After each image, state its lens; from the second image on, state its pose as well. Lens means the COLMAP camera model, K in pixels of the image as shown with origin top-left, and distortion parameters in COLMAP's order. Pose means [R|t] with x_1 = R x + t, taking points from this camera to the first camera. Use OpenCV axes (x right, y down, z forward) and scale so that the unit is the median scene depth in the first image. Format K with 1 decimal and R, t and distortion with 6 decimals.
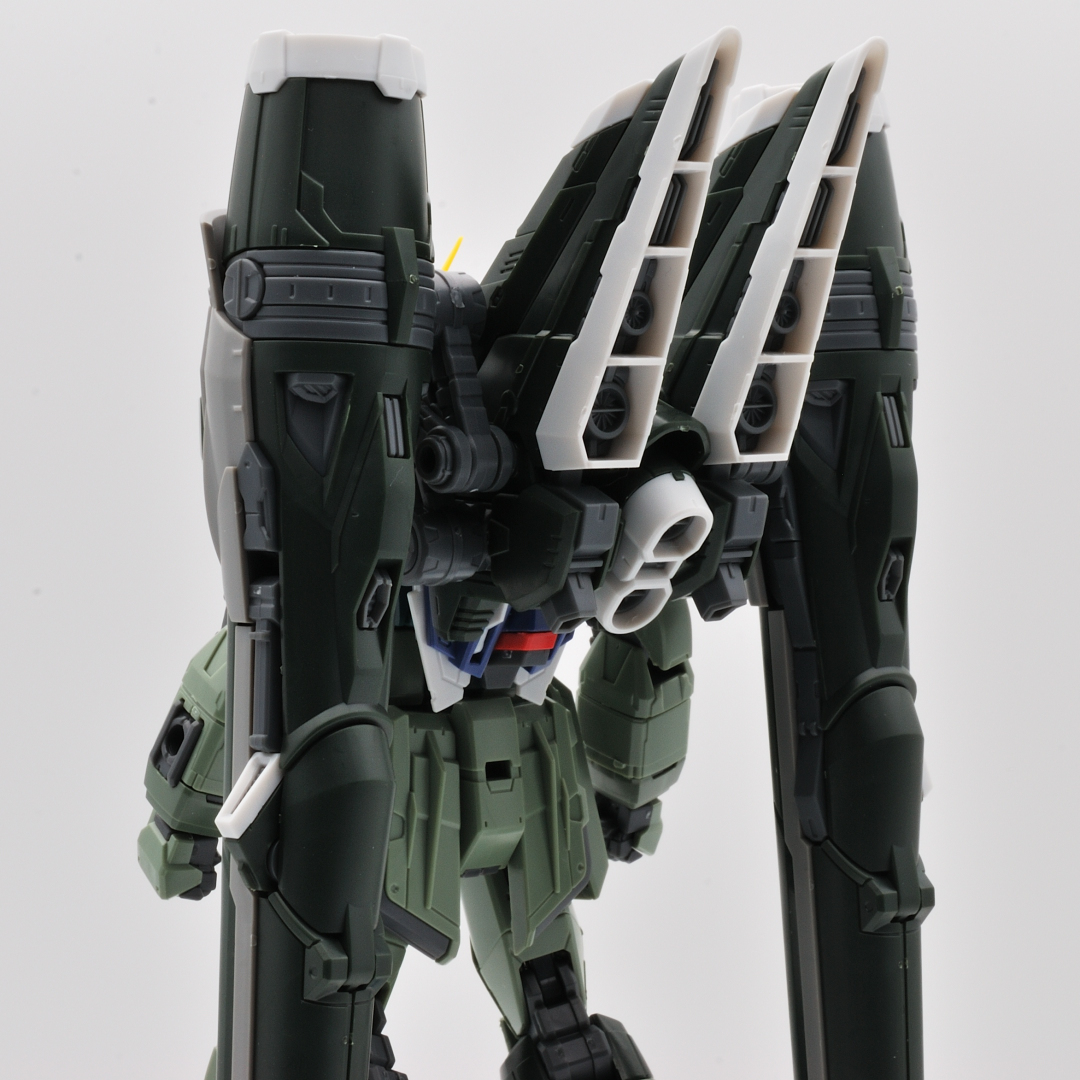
lens RADIAL K [[3295.0, 0, 537.9], [0, 3295.0, 507.7], [0, 0, 1]] dist [-0.039997, 0.868357]
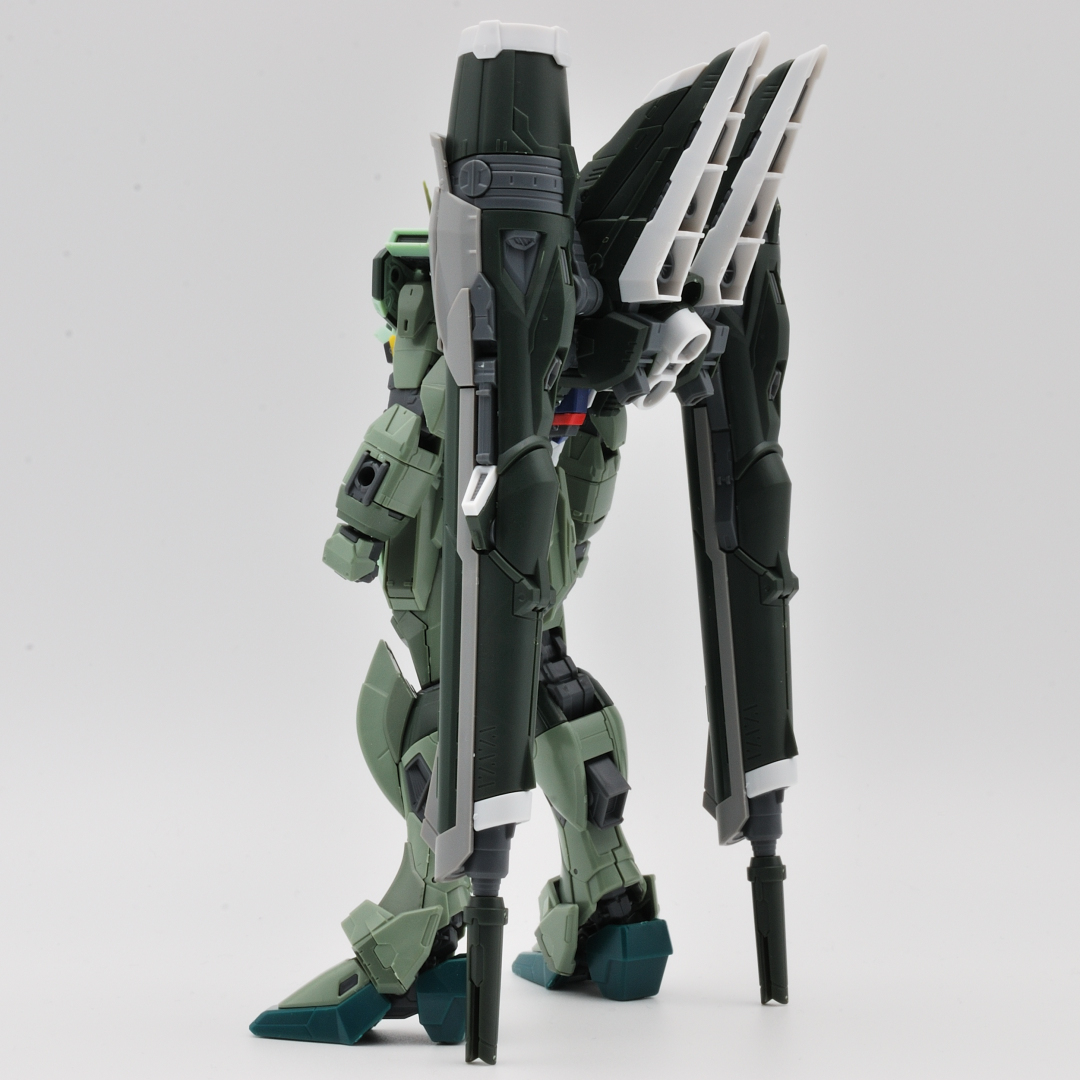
lens RADIAL K [[2875.7, 0, 540.0], [0, 2875.7, 540.0], [0, 0, 1]] dist [-0.048327, 0.840645]
pose [[0.958944, 0.001610, 0.283590, -0.441393], [-0.000363, 0.999990, -0.004453, 0.112904], [-0.283594, 0.004167, 0.958935, -0.349049]]
